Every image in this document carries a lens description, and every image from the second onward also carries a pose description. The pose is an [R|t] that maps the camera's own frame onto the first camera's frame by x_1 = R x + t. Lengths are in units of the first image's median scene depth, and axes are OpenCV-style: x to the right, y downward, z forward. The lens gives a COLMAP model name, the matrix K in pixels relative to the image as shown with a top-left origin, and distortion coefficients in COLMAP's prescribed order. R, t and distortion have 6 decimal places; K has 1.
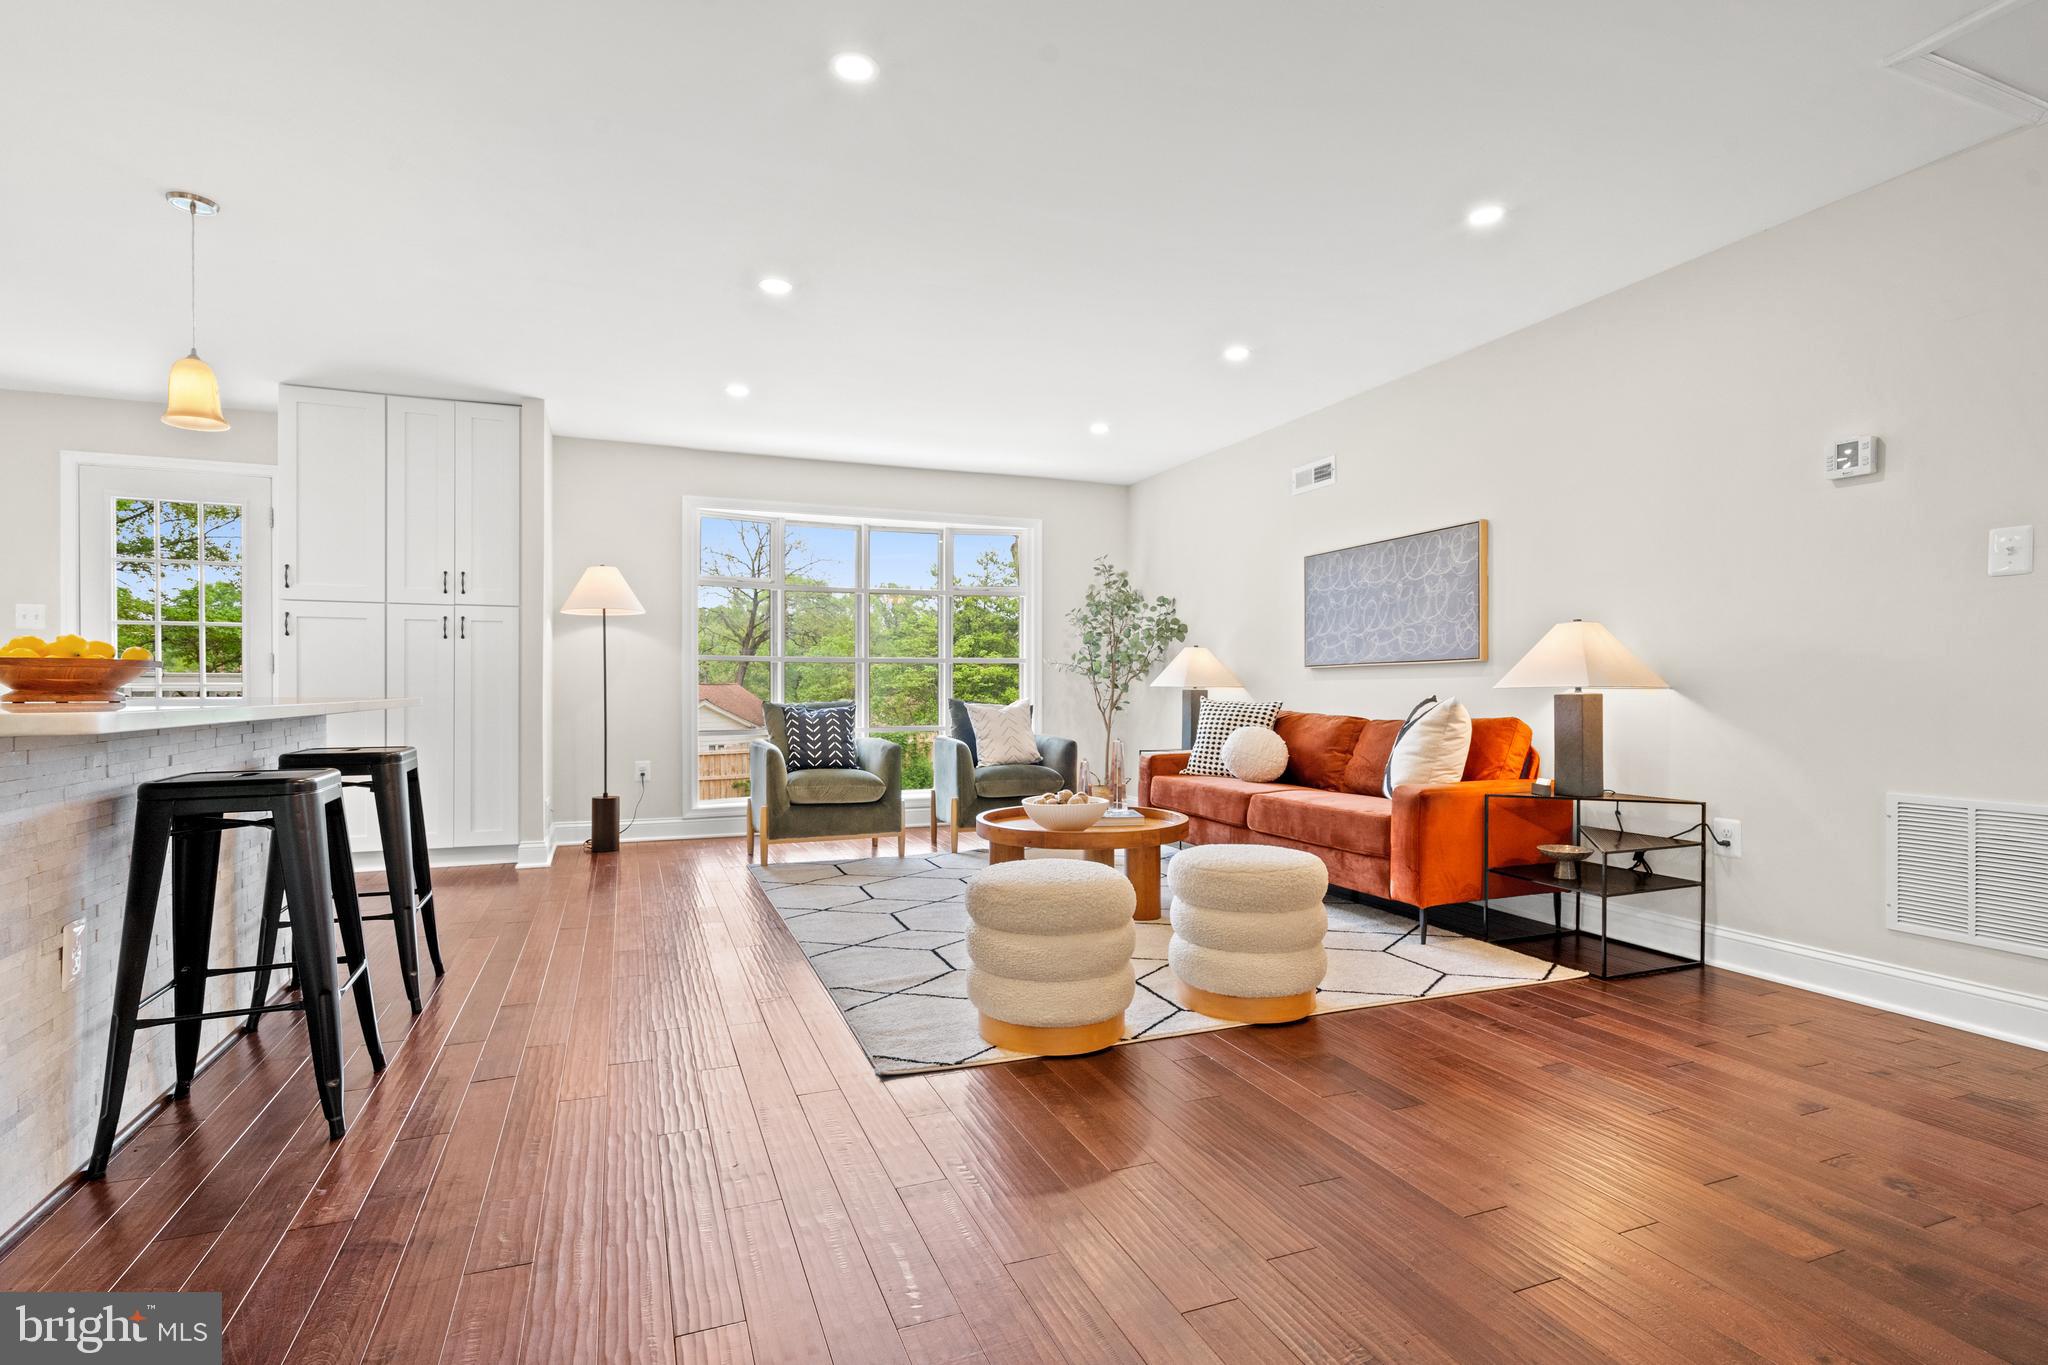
lens RADIAL K [[986.7, 0, 1021.3], [0, 986.7, 688.7], [0, 0, 1]] dist [-0.001653, 0.000270]
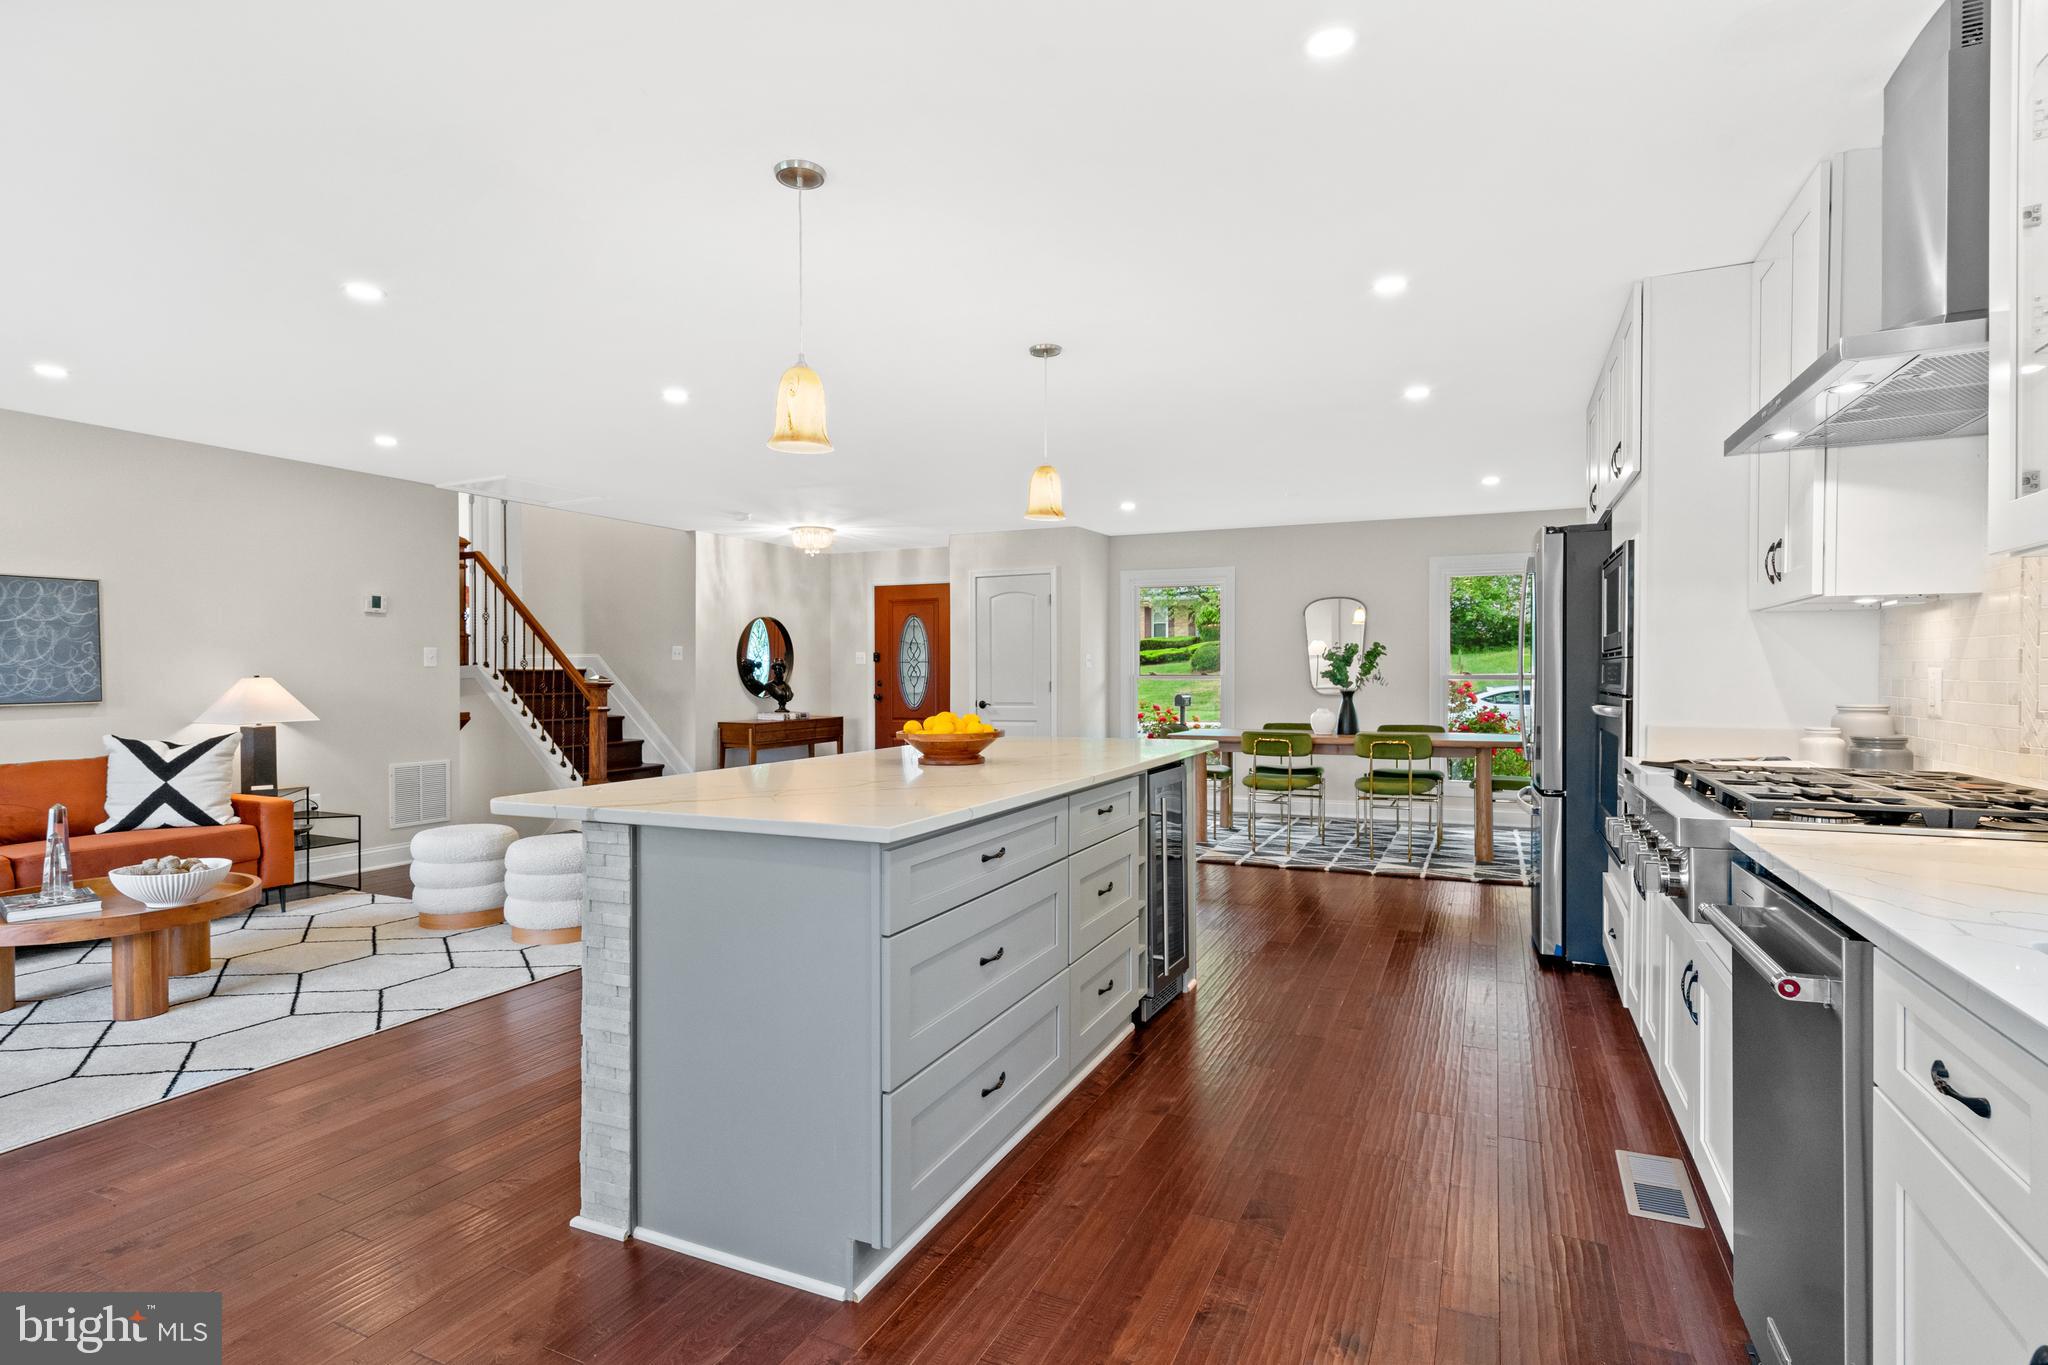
lens RADIAL K [[986.7, 0, 1021.3], [0, 986.7, 688.7], [0, 0, 1]] dist [-0.001653, 0.000270]
pose [[-0.683816, -0.004380, 0.729641, -1.373394], [0.003963, 0.999945, 0.009717, -0.065541], [-0.729644, 0.009536, -0.683761, 1.257109]]
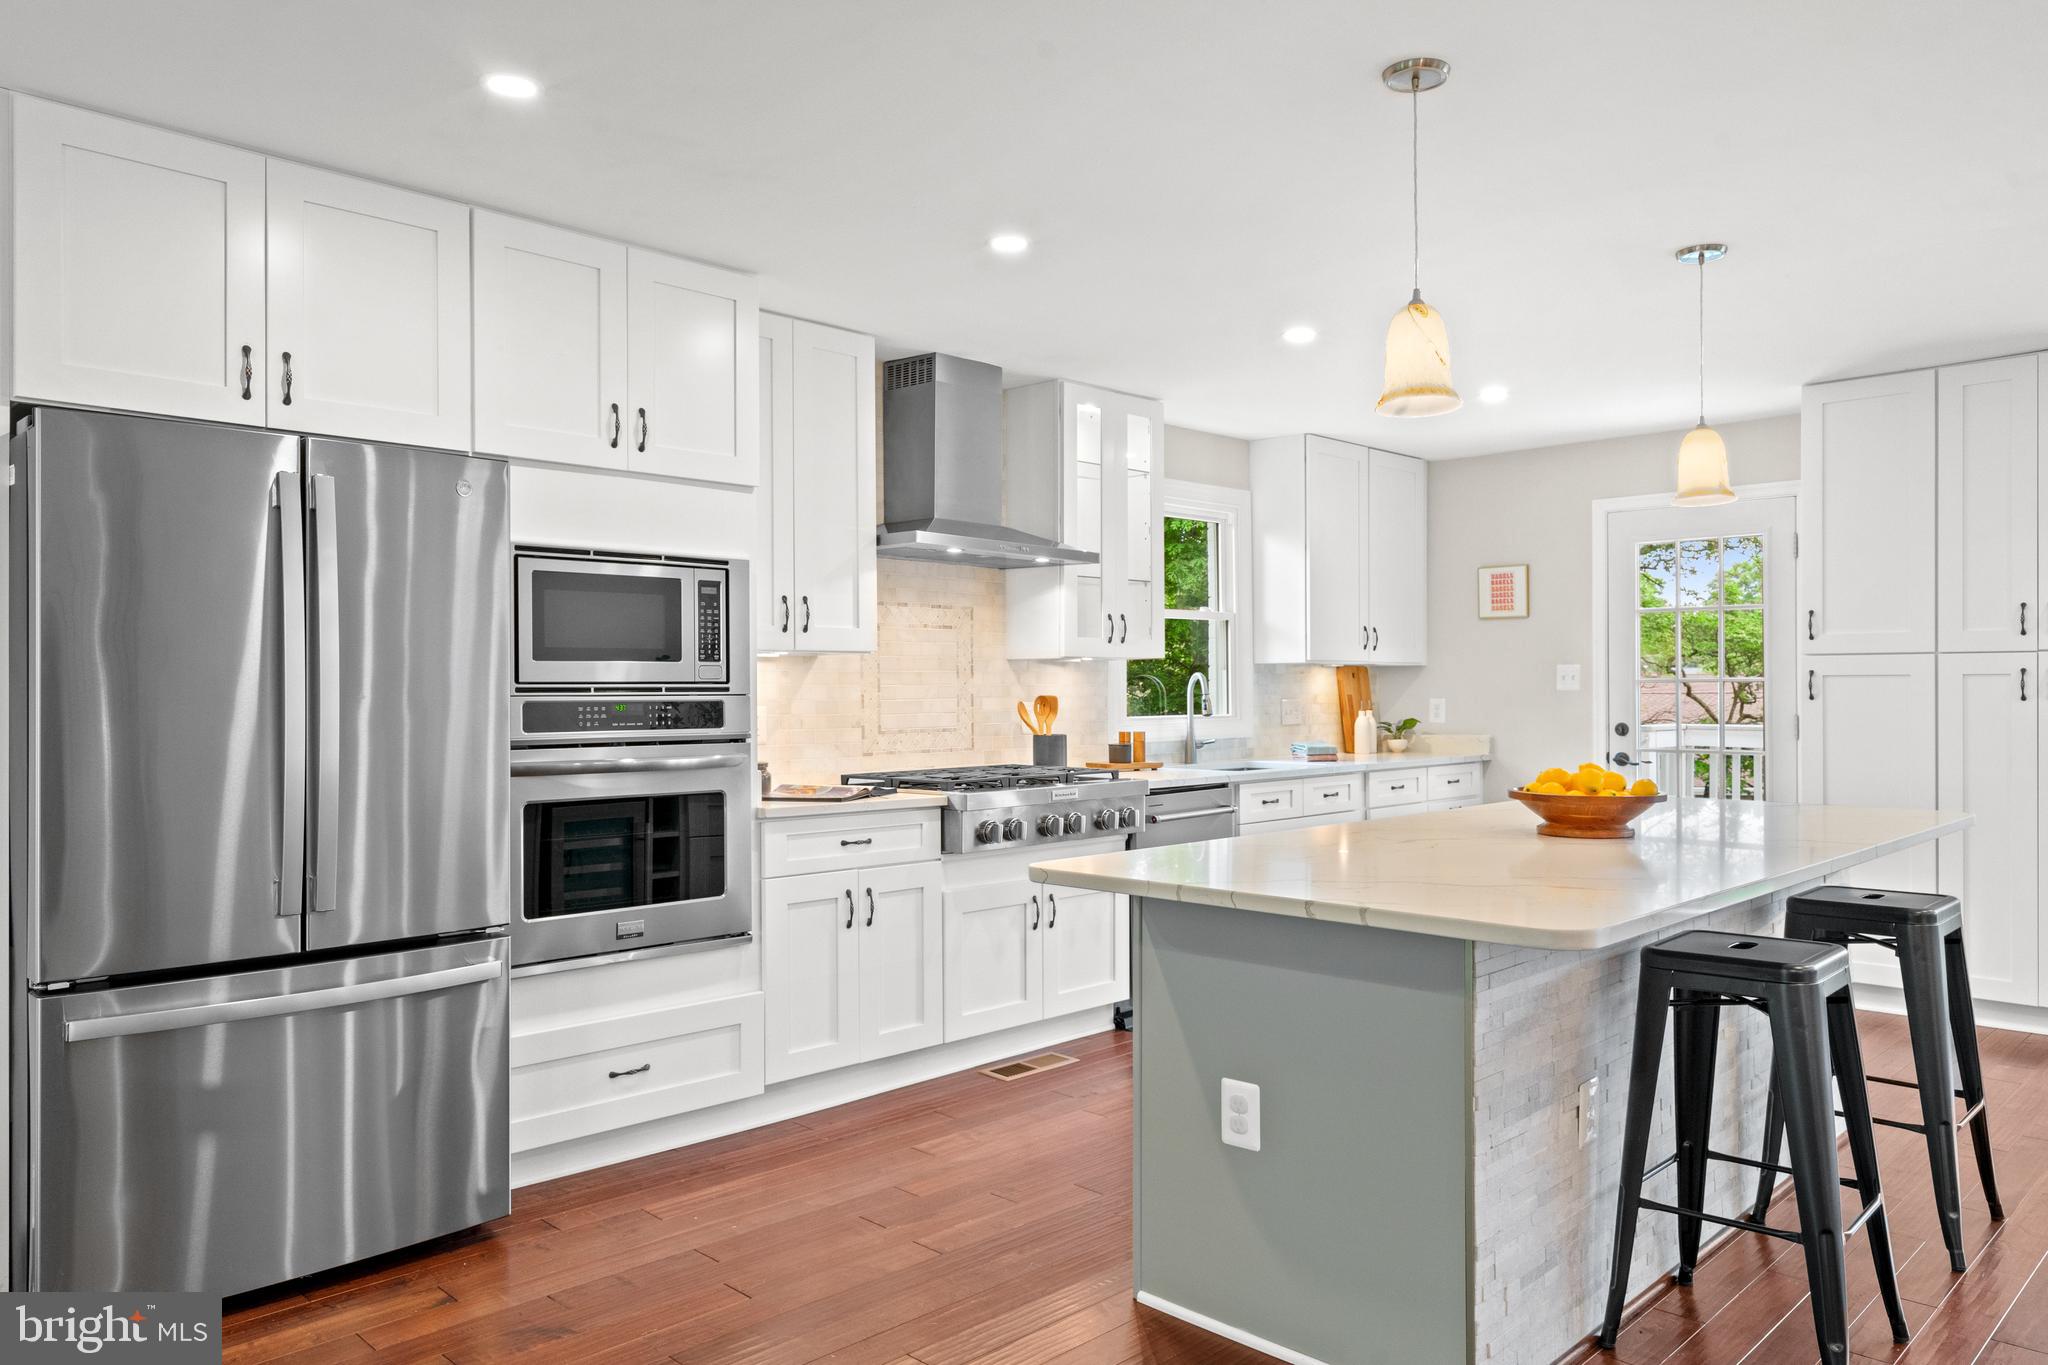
lens RADIAL K [[1406.7, 0, 1020.2], [0, 1406.7, 678.6], [0, 0, 1]] dist [0.020337, -0.010628]
pose [[0.396051, -0.005229, -0.918213, 0.074220], [0.000170, 0.999984, -0.005622, -0.093982], [0.918228, 0.002070, 0.396046, -0.056503]]
